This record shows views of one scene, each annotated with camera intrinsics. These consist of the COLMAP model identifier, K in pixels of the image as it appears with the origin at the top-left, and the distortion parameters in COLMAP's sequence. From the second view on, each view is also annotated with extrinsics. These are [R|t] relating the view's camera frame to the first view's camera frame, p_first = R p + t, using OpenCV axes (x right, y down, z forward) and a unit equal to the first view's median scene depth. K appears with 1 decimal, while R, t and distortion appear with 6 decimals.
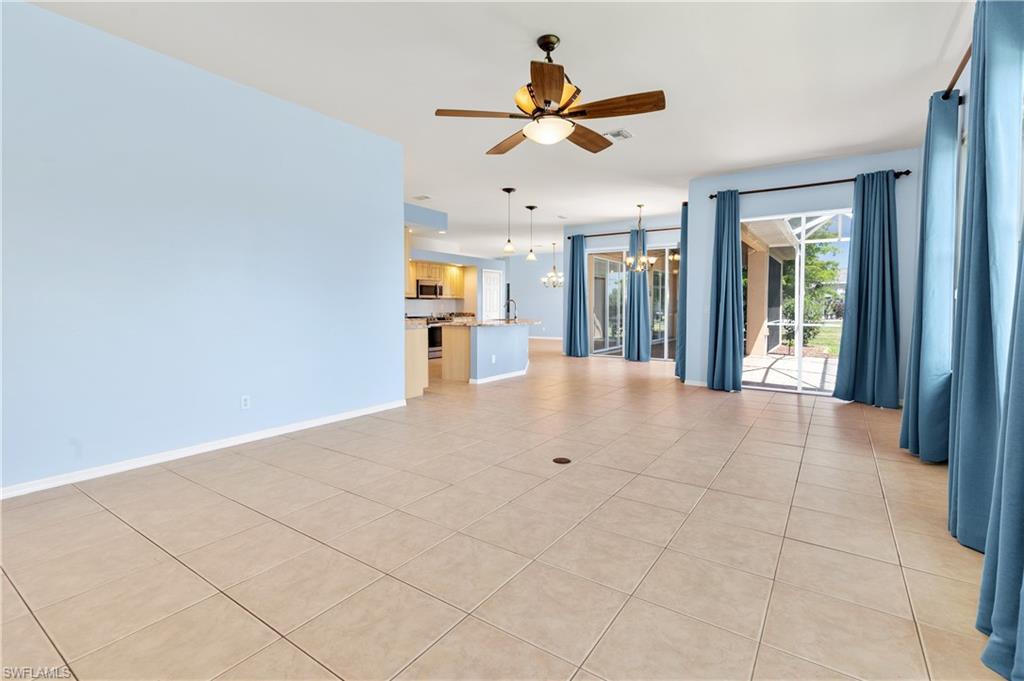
lens RADIAL K [[463.2, 0, 518.5], [0, 463.2, 326.9], [0, 0, 1]] dist [0.002180, 0.000459]
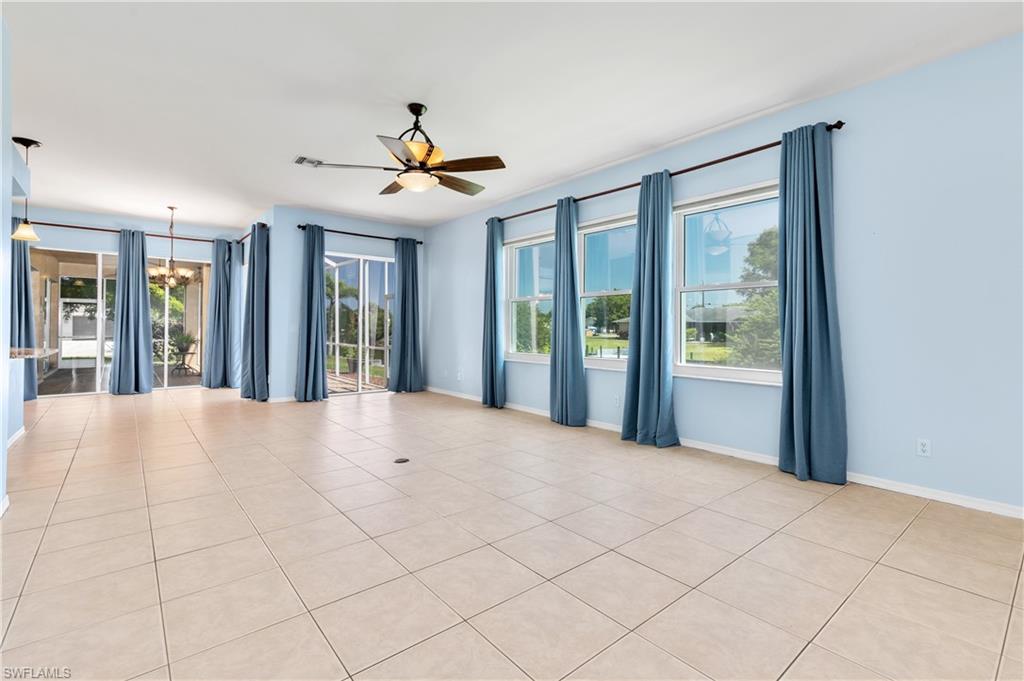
lens RADIAL K [[463.2, 0, 518.5], [0, 463.2, 326.9], [0, 0, 1]] dist [0.002180, 0.000459]
pose [[0.274663, -0.000316, 0.961540, -0.509643], [0.040264, 0.999127, -0.011173, -0.009794], [-0.960697, 0.041784, 0.274436, 0.215848]]
